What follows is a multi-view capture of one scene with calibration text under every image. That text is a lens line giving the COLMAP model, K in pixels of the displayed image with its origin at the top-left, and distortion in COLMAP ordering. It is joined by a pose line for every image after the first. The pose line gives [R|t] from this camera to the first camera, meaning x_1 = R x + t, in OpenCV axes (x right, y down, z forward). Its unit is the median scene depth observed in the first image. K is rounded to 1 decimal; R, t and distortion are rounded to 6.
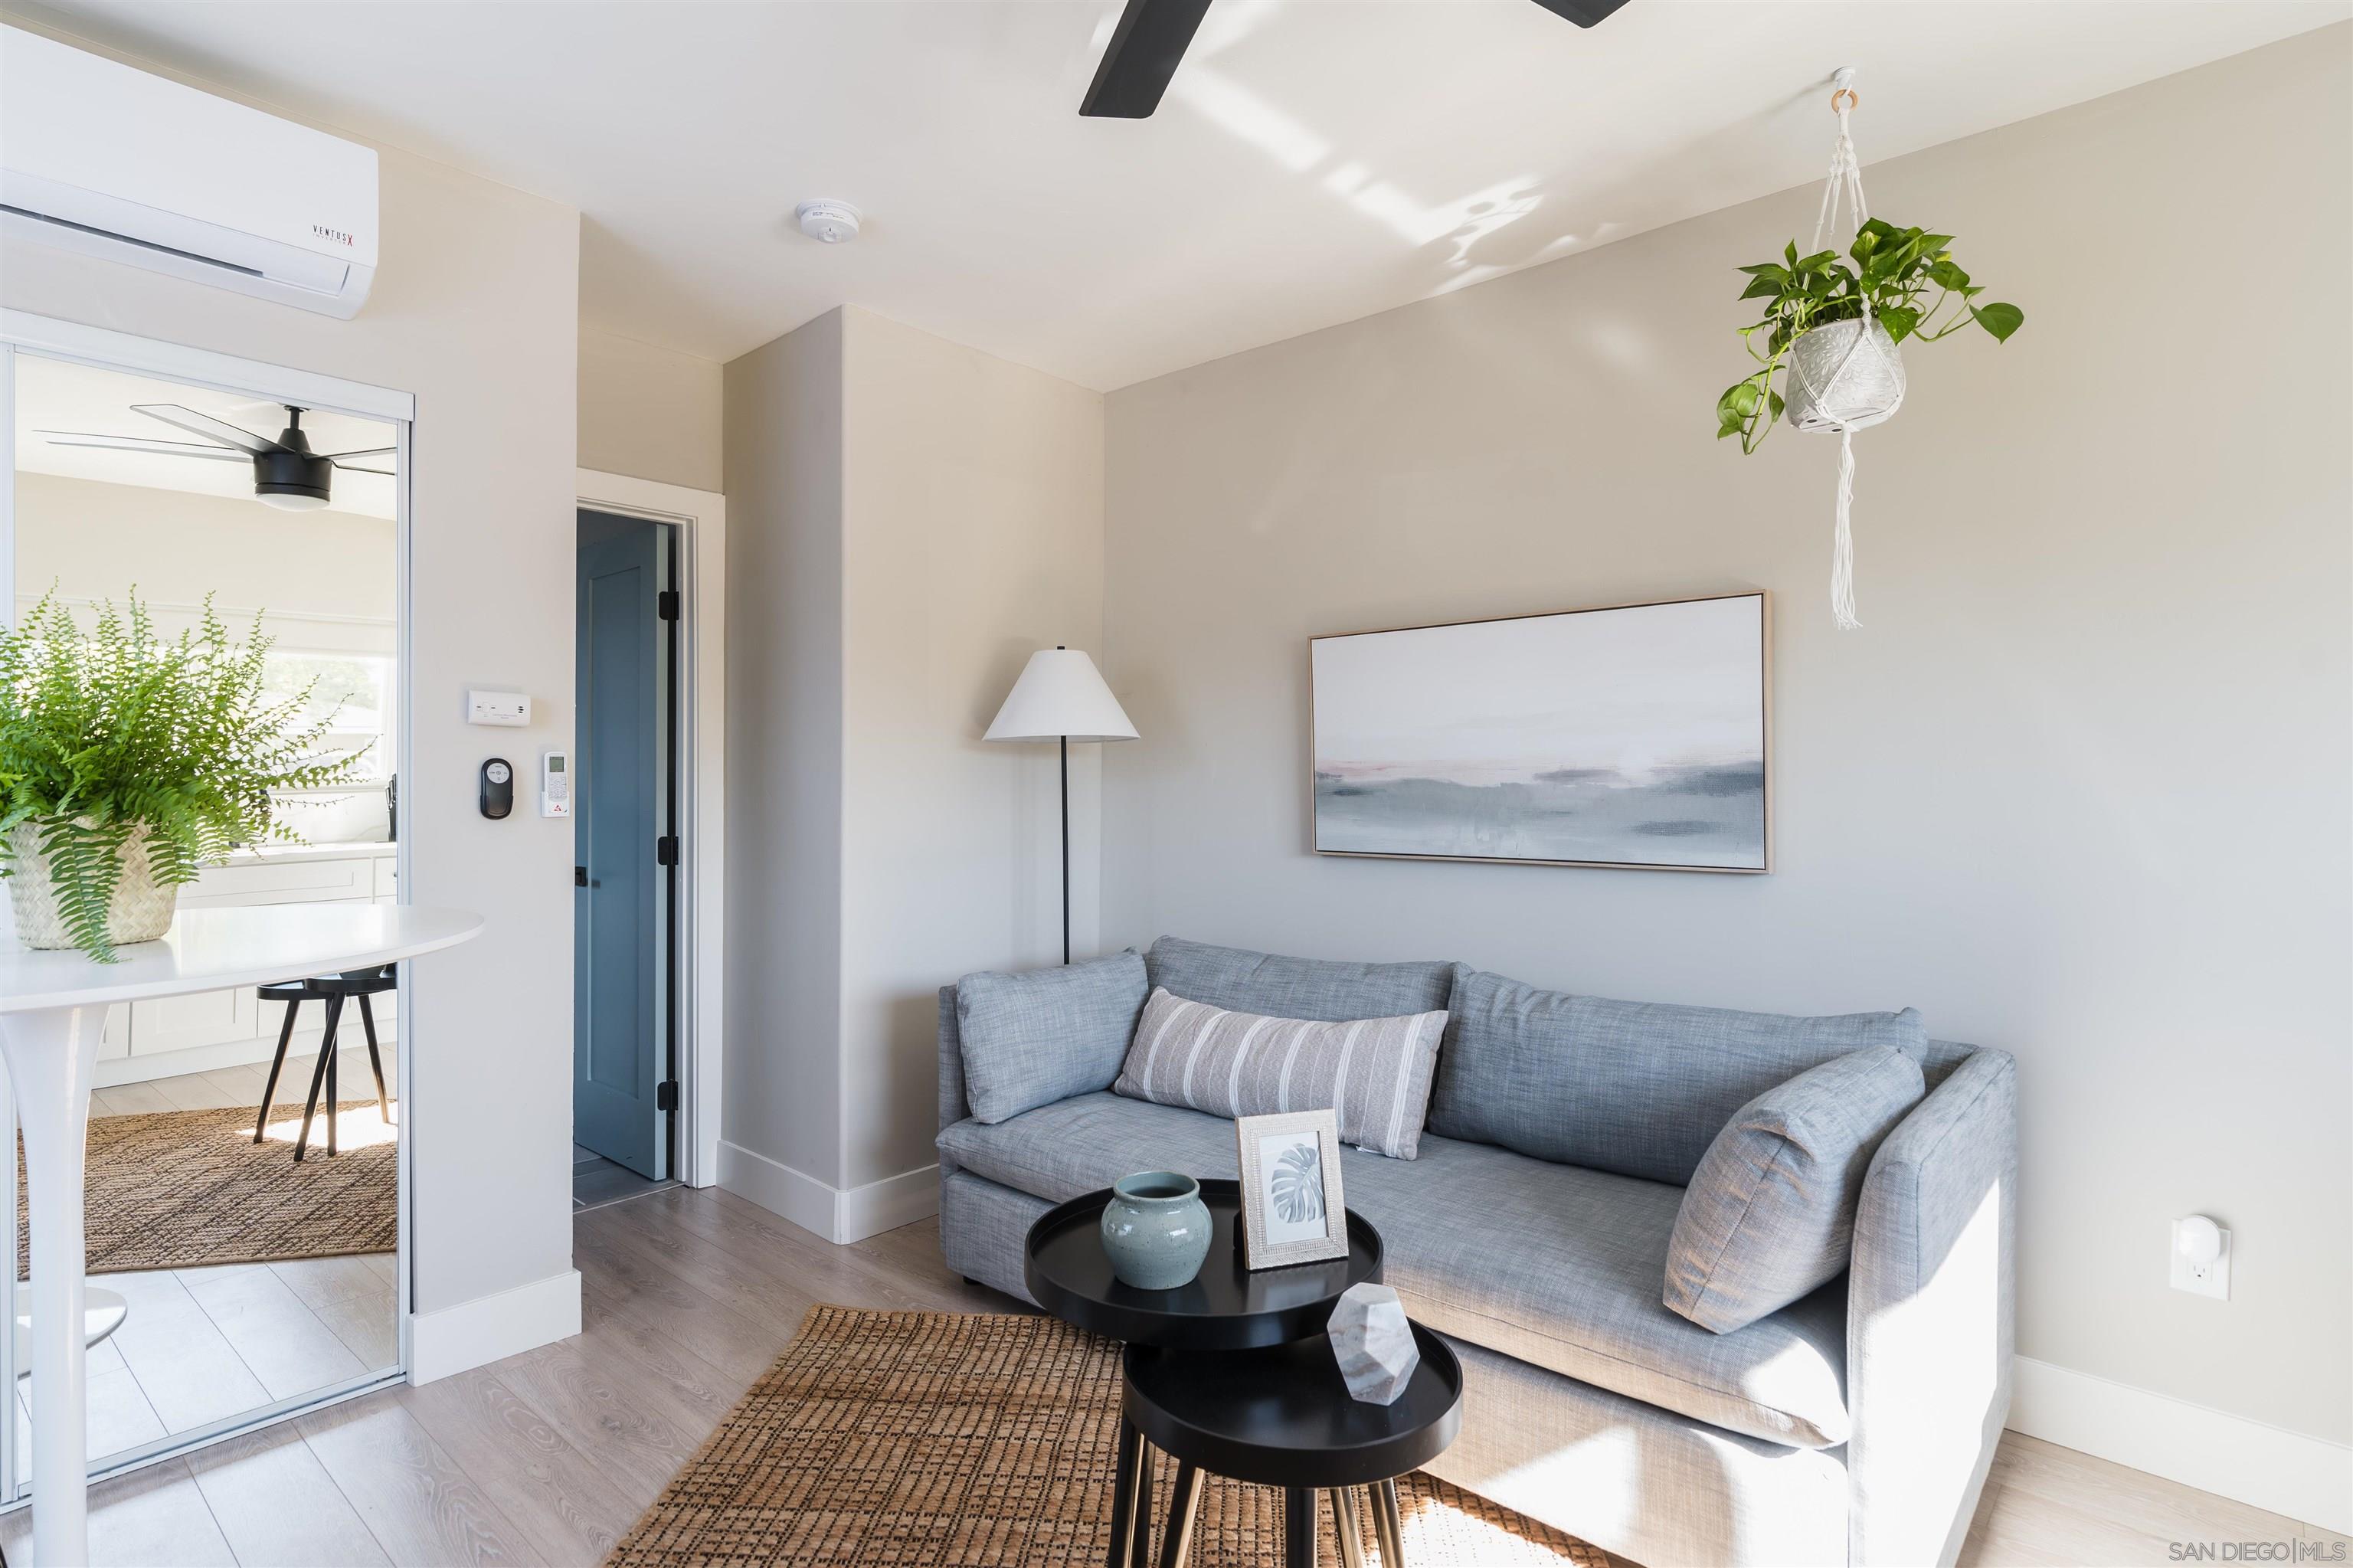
lens RADIAL K [[1177.3, 0, 1159.0], [0, 1177.3, 784.2], [0, 0, 1]] dist [-0.005638, 0.004371]
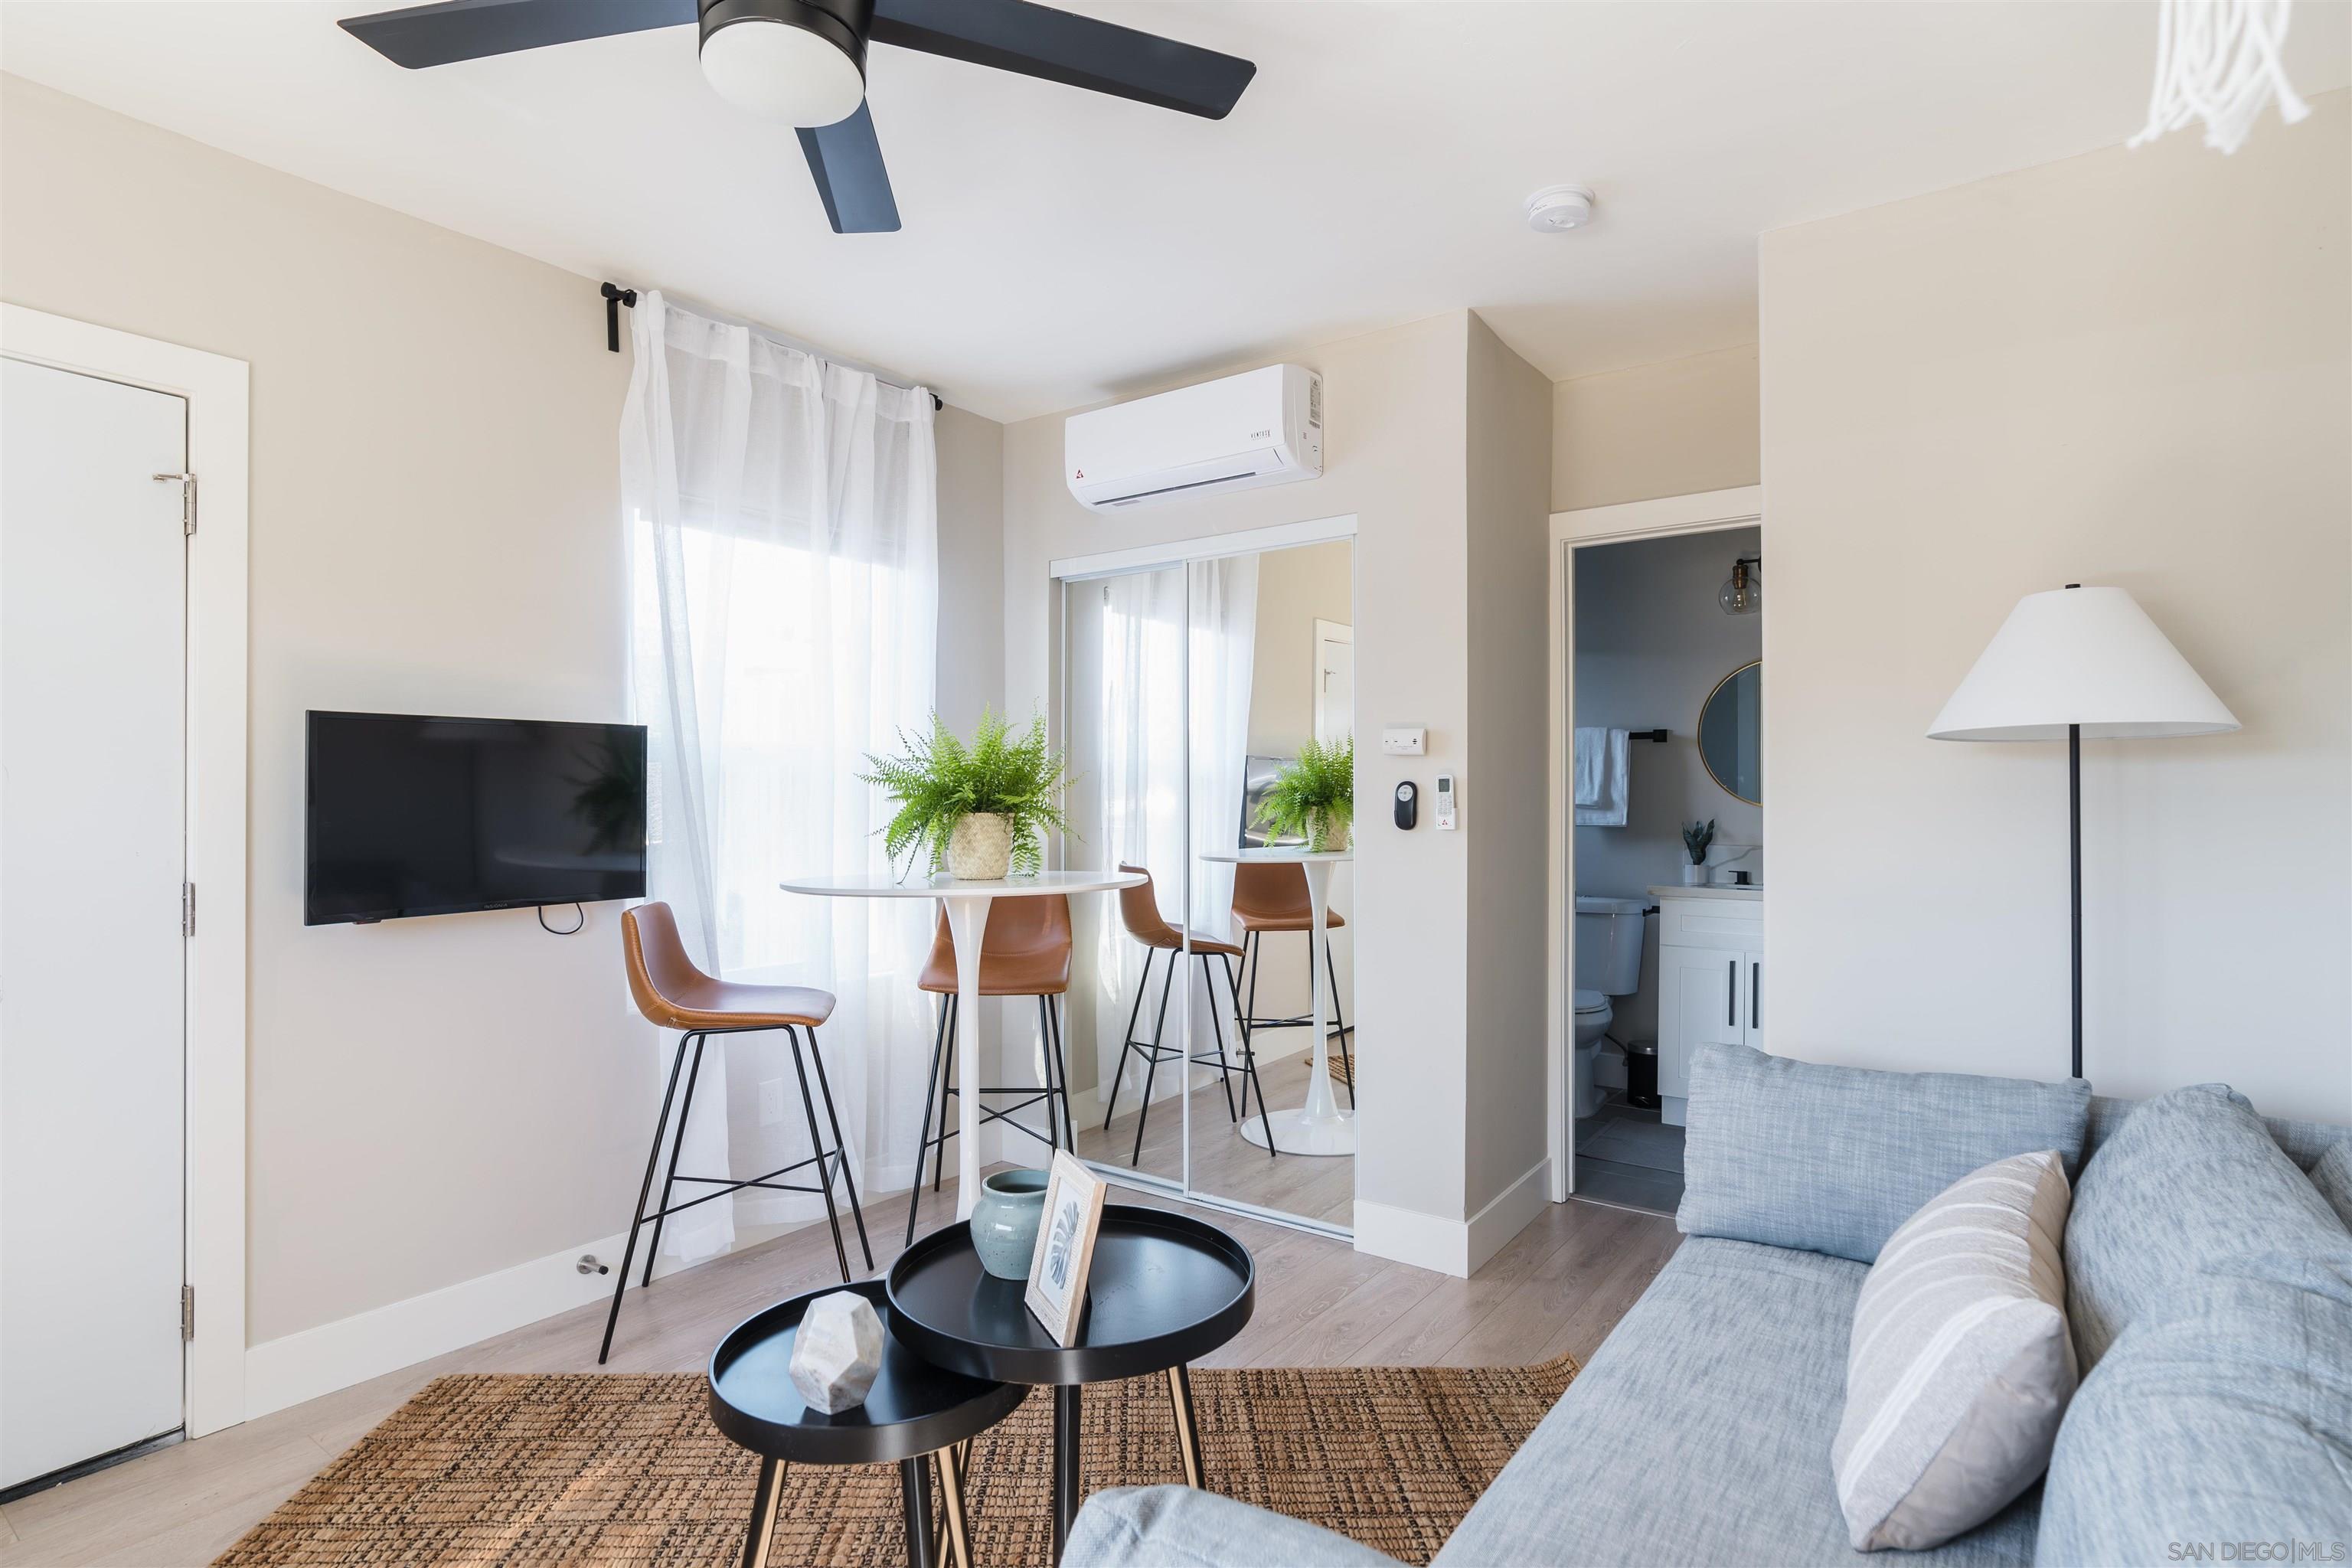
lens RADIAL K [[1176.7, 0, 1225.3], [0, 1176.7, 805.6], [0, 0, 1]] dist [-0.005638, 0.004371]
pose [[0.126520, 0.000028, -0.991964, 0.626136], [-0.005756, 0.999983, -0.000706, 0.005594], [0.991947, 0.005799, 0.126518, 0.623212]]
